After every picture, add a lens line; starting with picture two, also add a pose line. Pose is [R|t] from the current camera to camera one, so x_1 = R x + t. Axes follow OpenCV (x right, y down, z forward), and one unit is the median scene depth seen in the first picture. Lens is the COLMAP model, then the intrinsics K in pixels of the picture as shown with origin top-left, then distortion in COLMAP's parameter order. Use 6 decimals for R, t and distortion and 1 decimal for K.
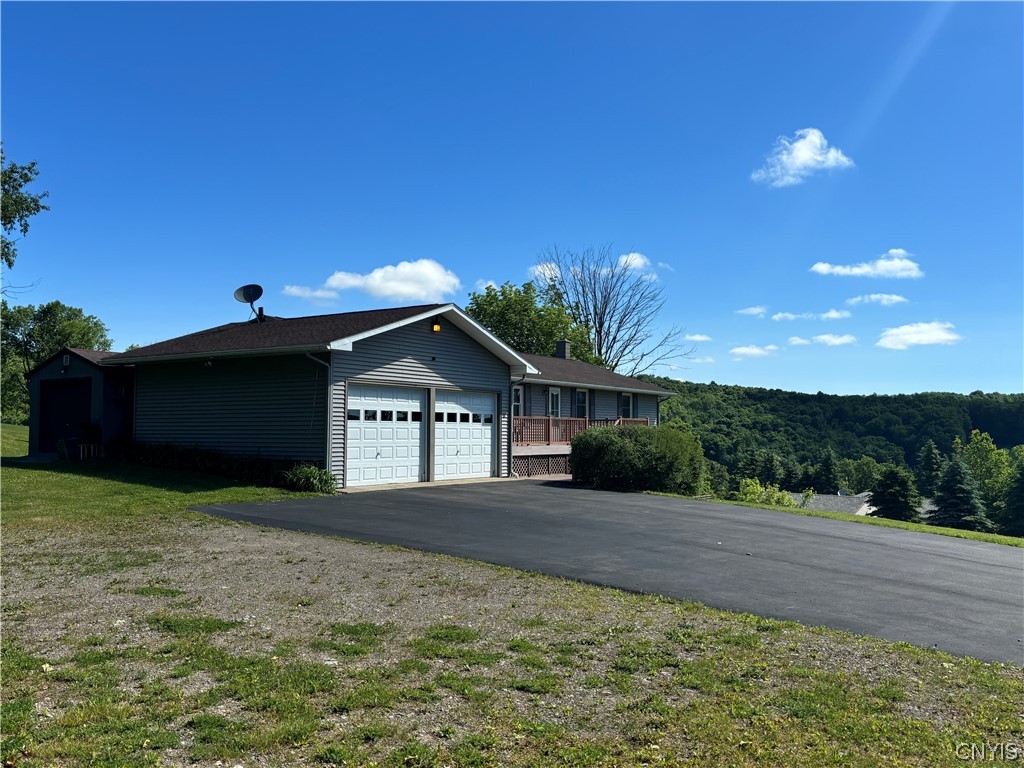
lens RADIAL K [[898.6, 0, 508.7], [0, 898.6, 388.1], [0, 0, 1]] dist [0.044477, -0.016423]
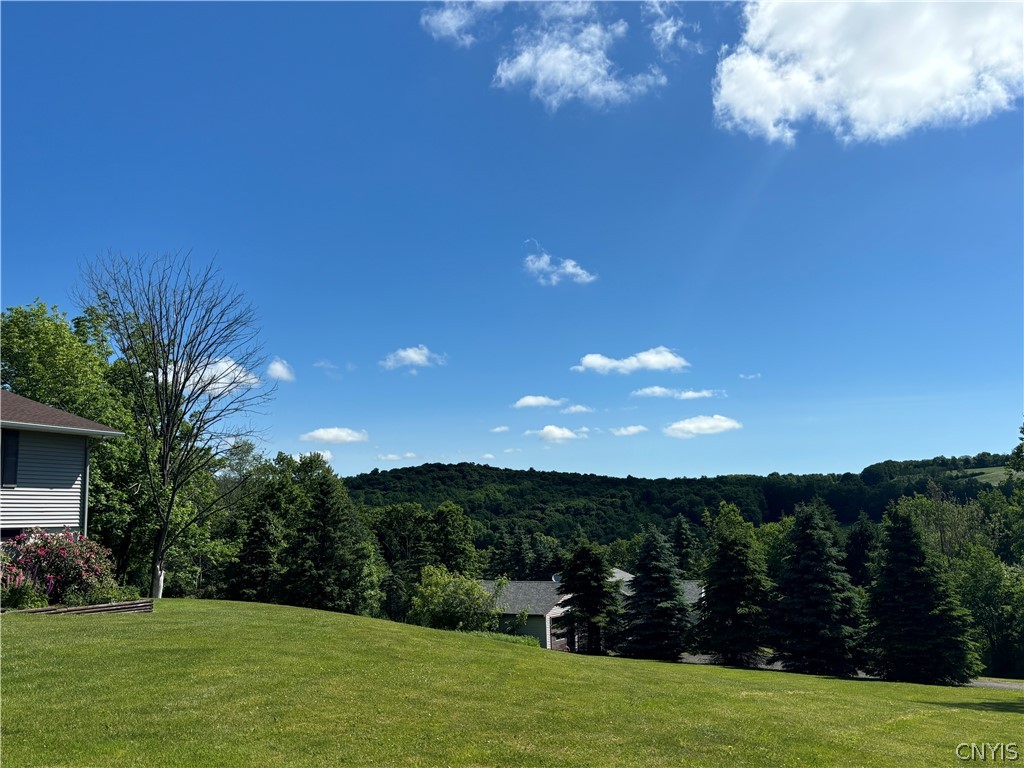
lens RADIAL K [[898.6, 0, 513.5], [0, 898.6, 384.4], [0, 0, 1]] dist [0.044477, -0.016423]
pose [[0.980349, -0.002721, 0.197253, 0.122745], [0.023128, 0.994595, -0.101227, 0.015584], [-0.195911, 0.103800, 0.975113, 0.129004]]
